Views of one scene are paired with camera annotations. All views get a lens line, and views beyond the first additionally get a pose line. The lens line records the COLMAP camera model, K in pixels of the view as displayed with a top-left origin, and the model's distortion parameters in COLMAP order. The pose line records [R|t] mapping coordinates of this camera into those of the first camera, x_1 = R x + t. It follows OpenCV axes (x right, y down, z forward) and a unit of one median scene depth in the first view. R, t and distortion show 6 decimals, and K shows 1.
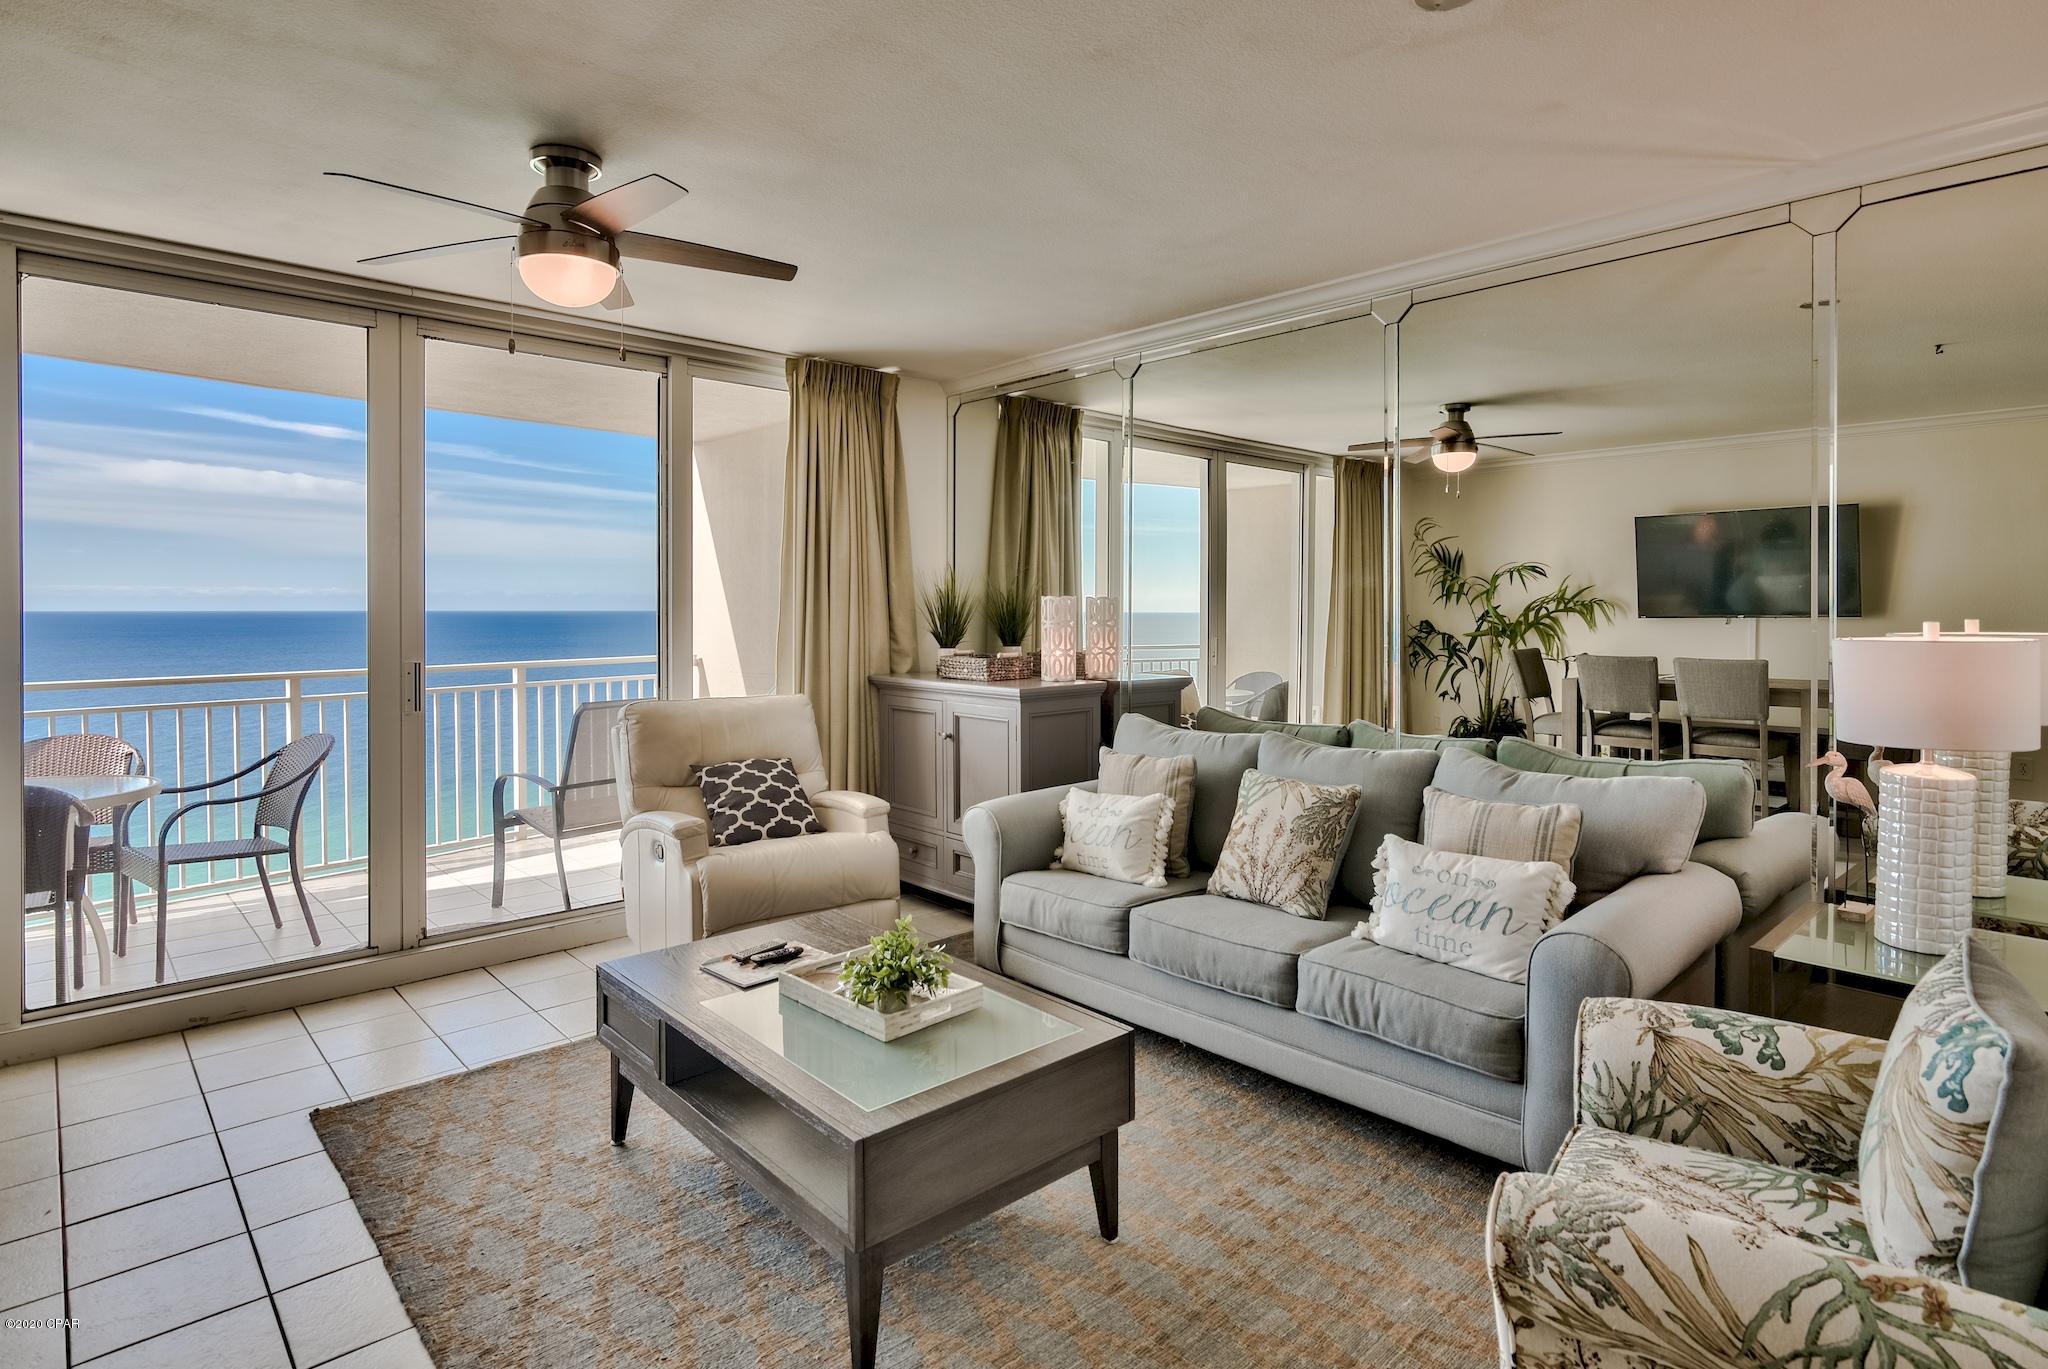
lens RADIAL K [[1070.2, 0, 1023.9], [0, 1070.2, 611.3], [0, 0, 1]] dist [0.000261, -0.000545]
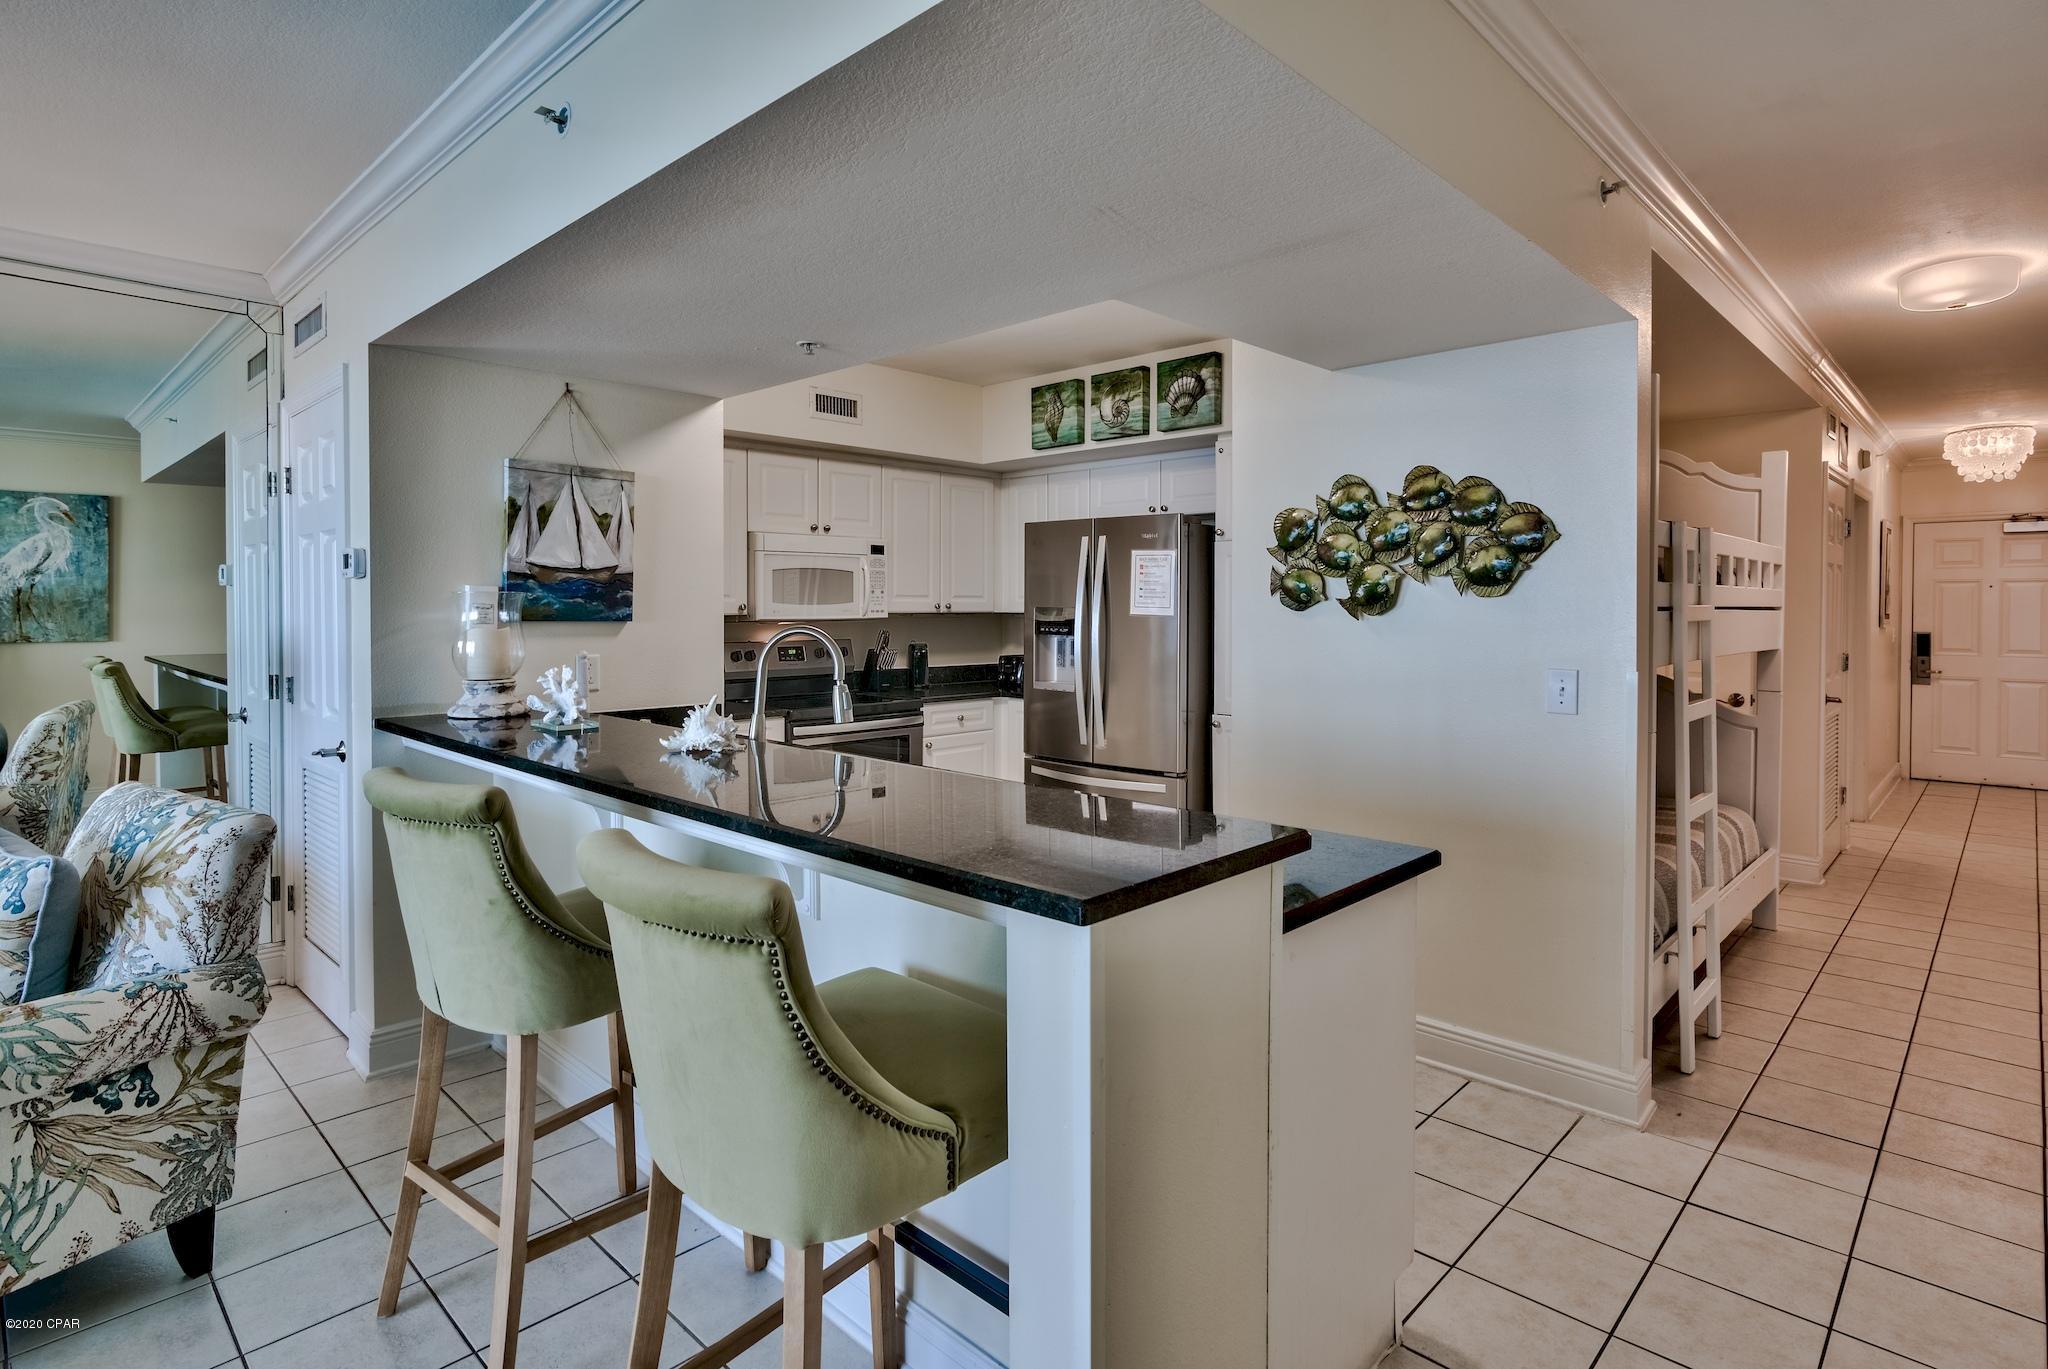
lens RADIAL K [[1041.8, 0, 1014.4], [0, 1041.8, 618.3], [0, 0, 1]] dist [-0.001563, -0.000178]
pose [[-0.057981, -0.015983, 0.998190, -0.261525], [0.004351, 0.999858, 0.016262, -0.000040], [-0.998308, 0.005286, -0.057903, -0.140914]]
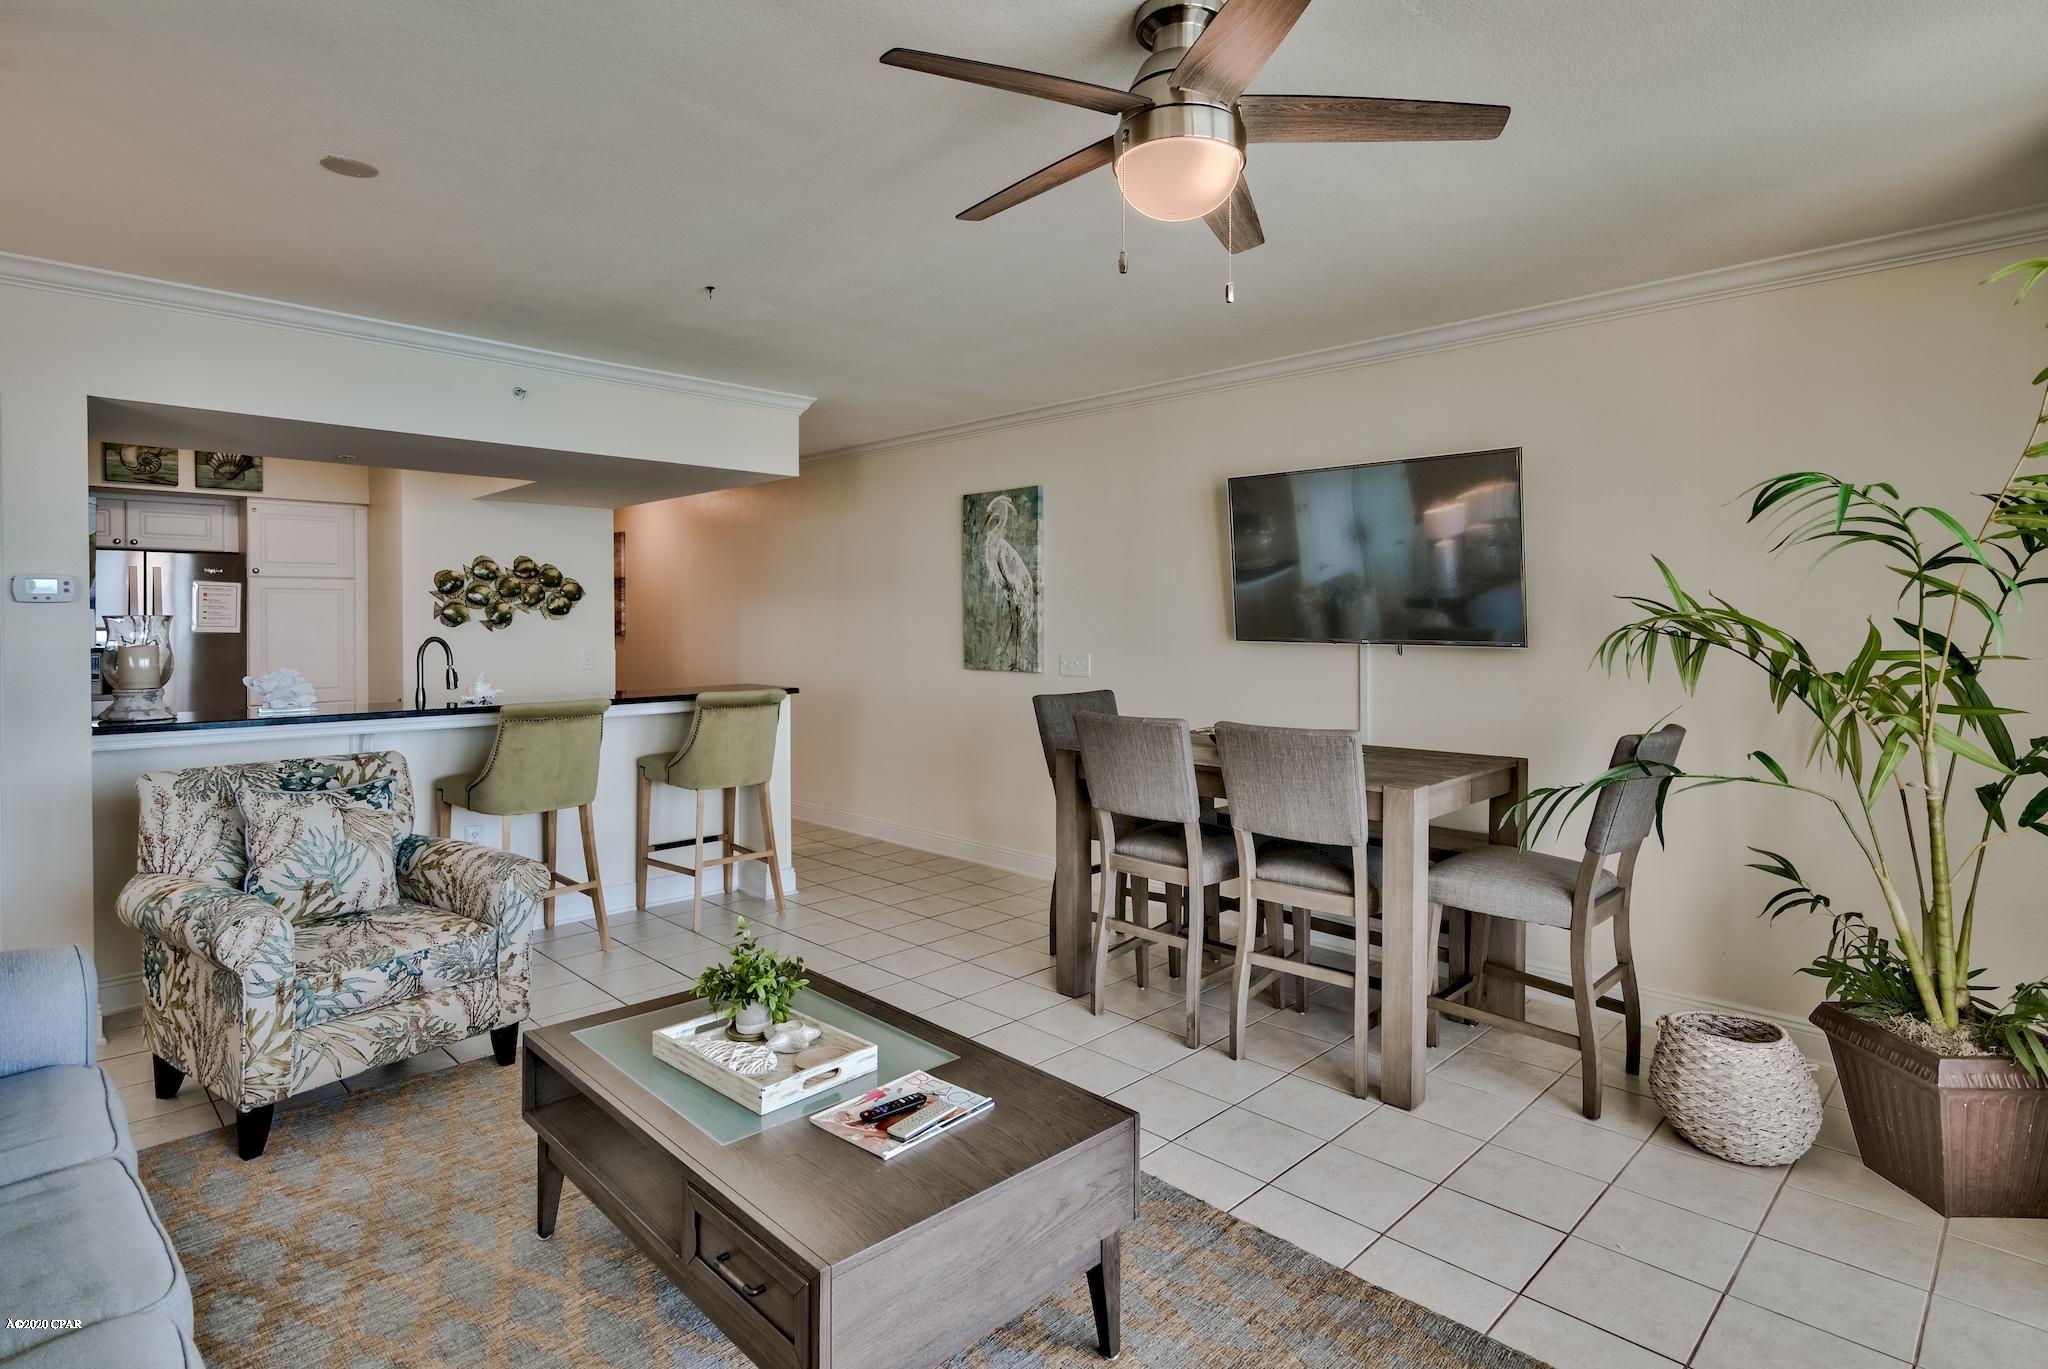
lens RADIAL K [[1041.8, 0, 1014.4], [0, 1041.8, 618.3], [0, 0, 1]] dist [-0.001563, -0.000178]
pose [[-0.999351, -0.000450, -0.036026, -0.199066], [-0.000571, 0.999994, 0.003347, -0.010296], [0.036024, 0.003365, -0.999345, 1.237889]]
